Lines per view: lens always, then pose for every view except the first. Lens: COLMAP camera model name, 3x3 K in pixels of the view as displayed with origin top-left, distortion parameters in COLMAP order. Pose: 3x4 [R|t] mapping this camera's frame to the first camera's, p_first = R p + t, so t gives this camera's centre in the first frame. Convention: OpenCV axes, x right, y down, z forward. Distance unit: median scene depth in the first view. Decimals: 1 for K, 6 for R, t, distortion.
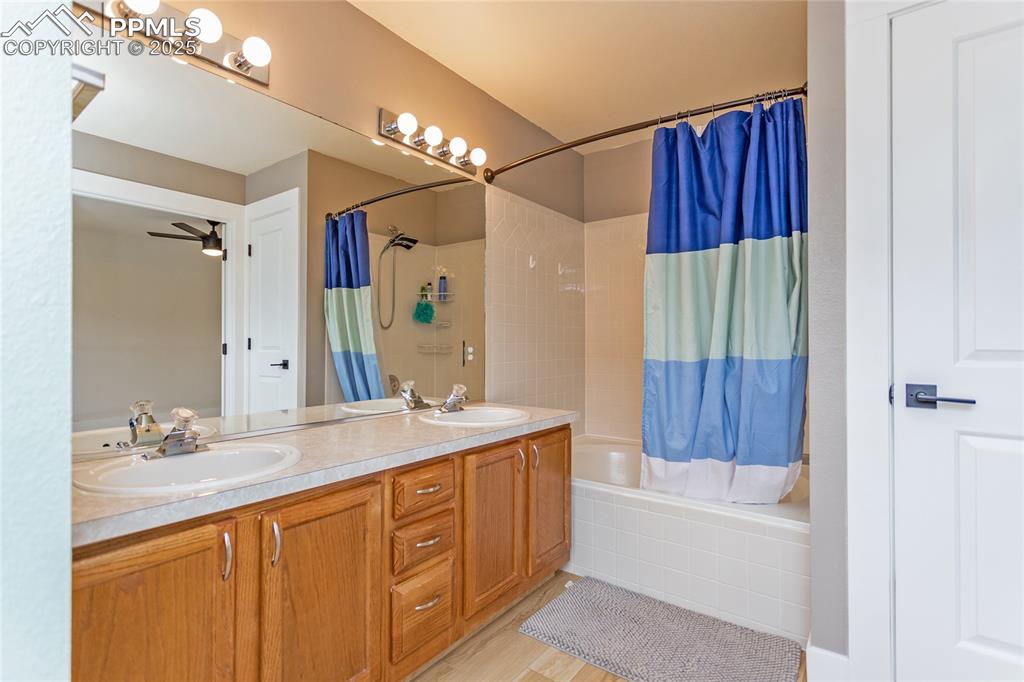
lens RADIAL K [[487.3, 0, 510.4], [0, 487.3, 324.7], [0, 0, 1]] dist [0.000151, 0.000062]
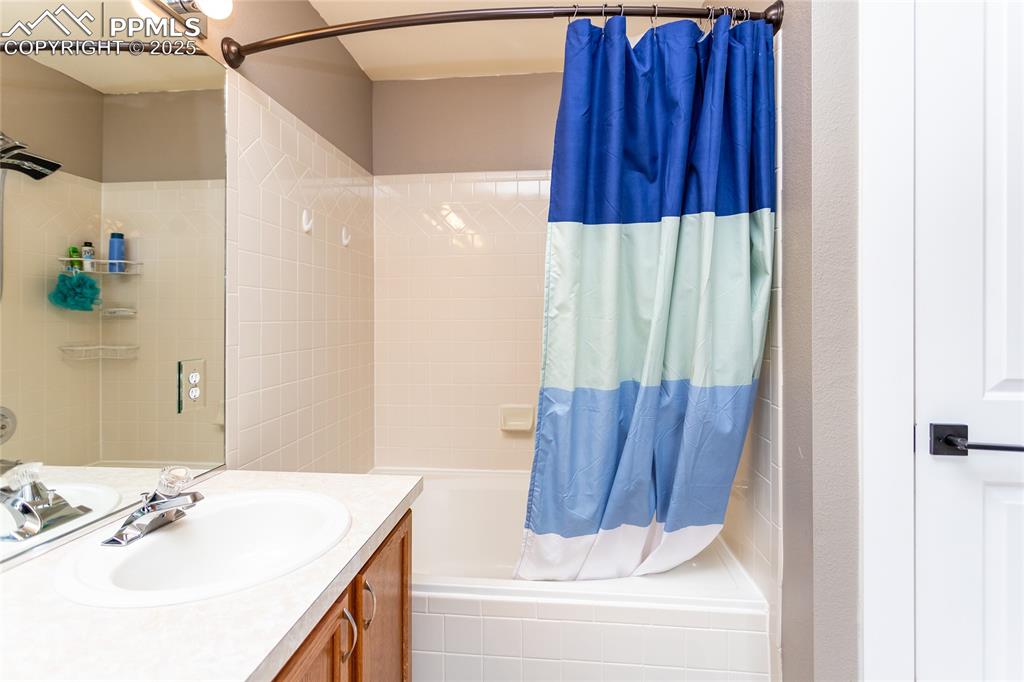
lens RADIAL K [[467.2, 0, 515.2], [0, 467.2, 310.7], [0, 0, 1]] dist [0.002294, 0.000515]
pose [[0.840138, 0.000101, 0.542373, -0.082951], [-0.011948, 0.999761, 0.018320, -0.040803], [-0.542242, -0.021872, 0.839938, 0.513529]]
